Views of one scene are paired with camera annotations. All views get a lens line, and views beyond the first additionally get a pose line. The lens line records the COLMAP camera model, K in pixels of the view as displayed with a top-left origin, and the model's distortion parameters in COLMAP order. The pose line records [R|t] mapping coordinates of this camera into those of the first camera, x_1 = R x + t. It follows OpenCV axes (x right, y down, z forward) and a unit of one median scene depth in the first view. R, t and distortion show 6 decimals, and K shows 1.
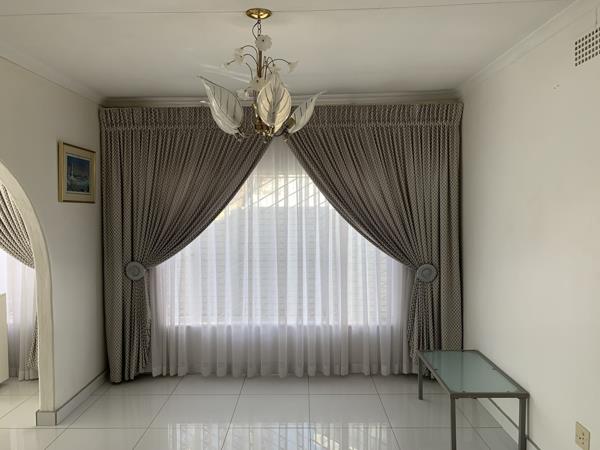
lens RADIAL K [[453.7, 0, 299.4], [0, 453.7, 222.7], [0, 0, 1]] dist [0.010176, -0.016370]
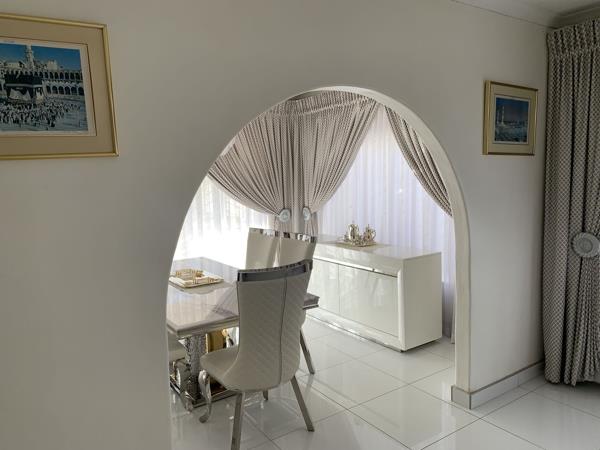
lens RADIAL K [[453.7, 0, 299.6], [0, 453.7, 218.8], [0, 0, 1]] dist [0.010176, -0.016370]
pose [[0.557347, 0.071980, -0.827154, -0.012760], [-0.004498, 0.996482, 0.083685, 0.003163], [0.830268, -0.042921, 0.555710, 0.211984]]
